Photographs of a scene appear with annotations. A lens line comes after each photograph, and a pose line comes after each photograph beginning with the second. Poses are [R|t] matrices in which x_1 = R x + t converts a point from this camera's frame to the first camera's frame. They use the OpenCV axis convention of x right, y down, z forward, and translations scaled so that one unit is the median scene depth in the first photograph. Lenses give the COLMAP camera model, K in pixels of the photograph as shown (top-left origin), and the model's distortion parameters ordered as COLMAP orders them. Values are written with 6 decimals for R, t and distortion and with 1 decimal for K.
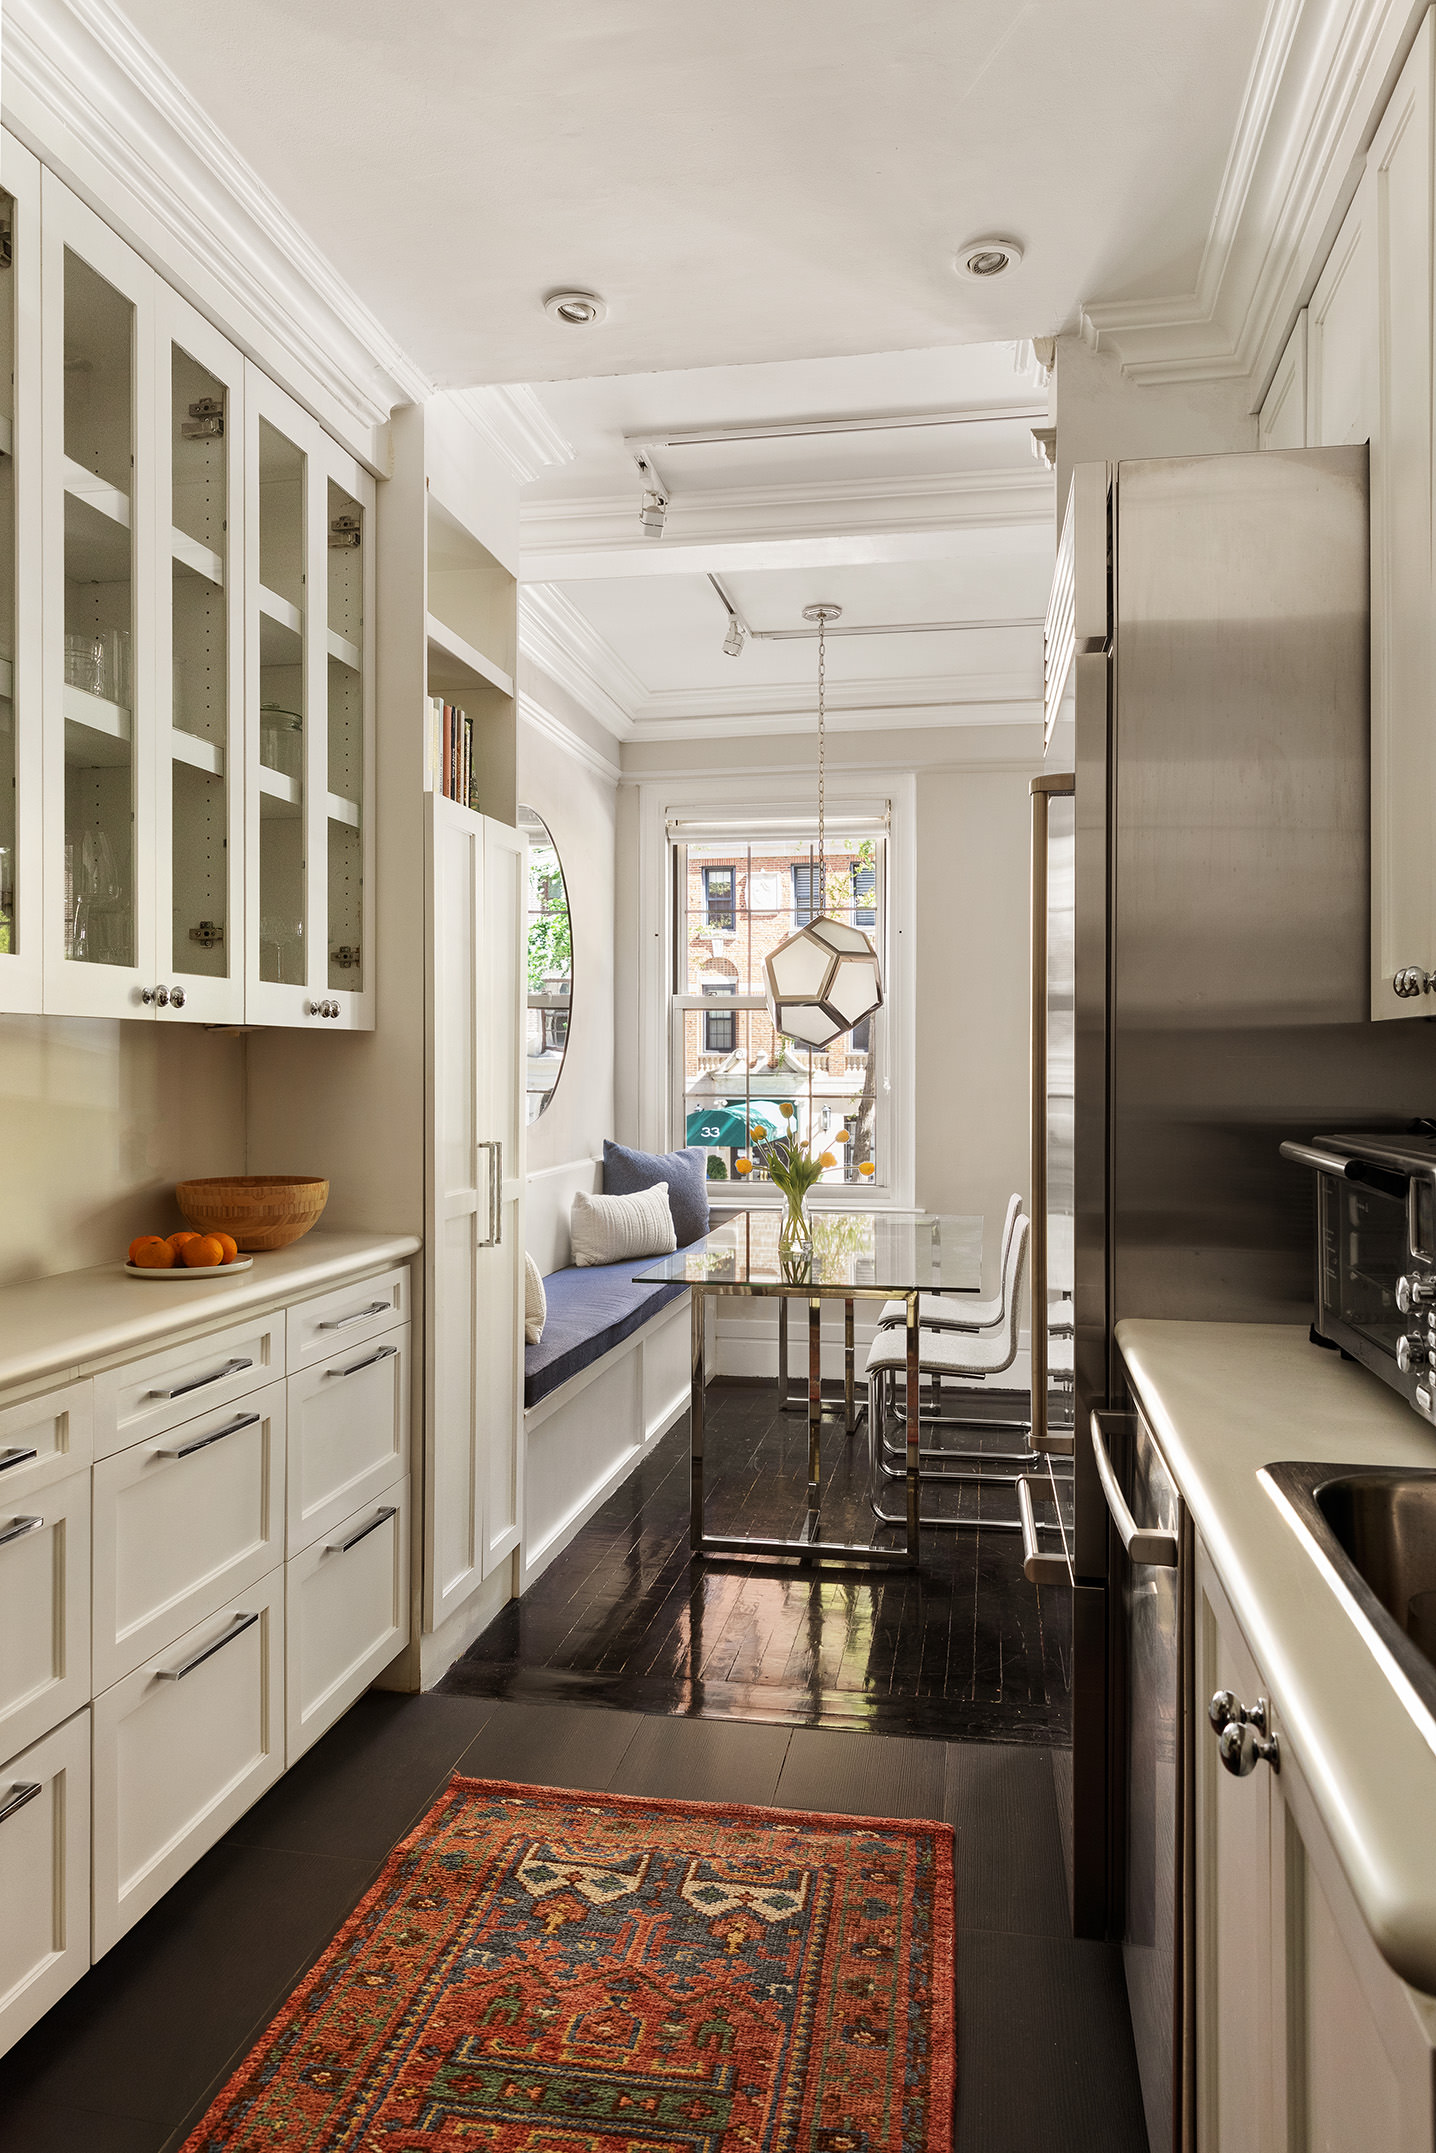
lens RADIAL K [[1485.6, 0, 718.0], [0, 1485.6, 1076.5], [0, 0, 1]] dist [0.002102, 0.003168]
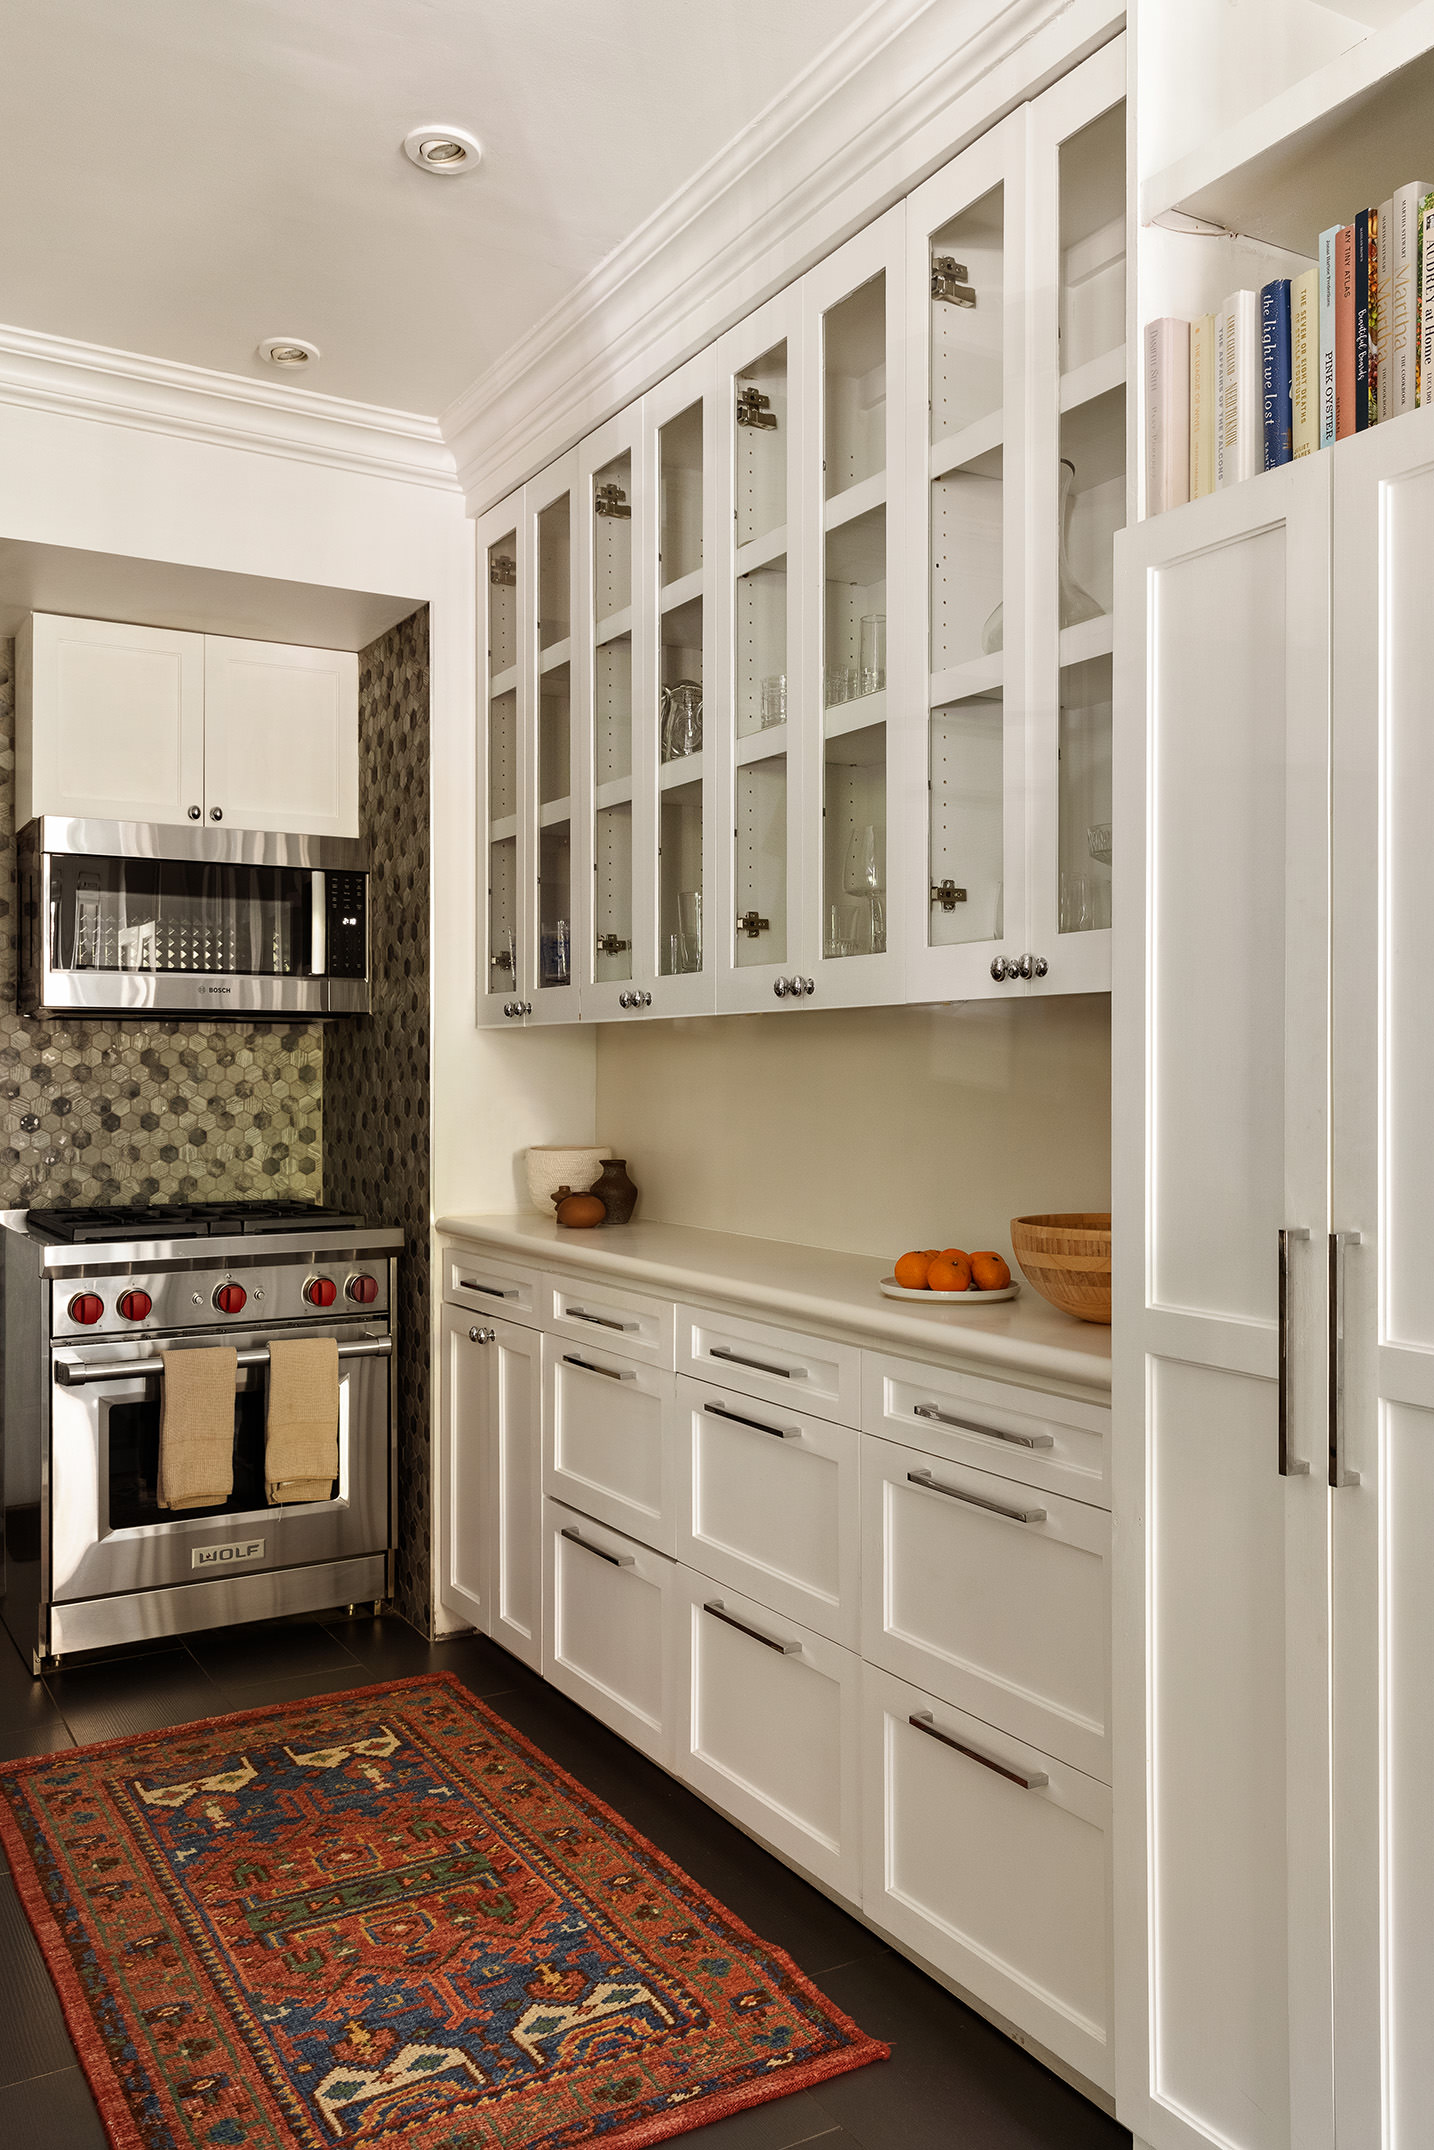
lens RADIAL K [[1768.0, 0, 717.0], [0, 1768.0, 1075.0], [0, 0, 1]] dist [-0.001080, -0.002541]
pose [[-0.781075, -0.002608, -0.624431, 0.501762], [-0.010883, 0.999896, 0.009437, 0.002485], [0.624342, 0.014166, -0.781023, 1.950417]]
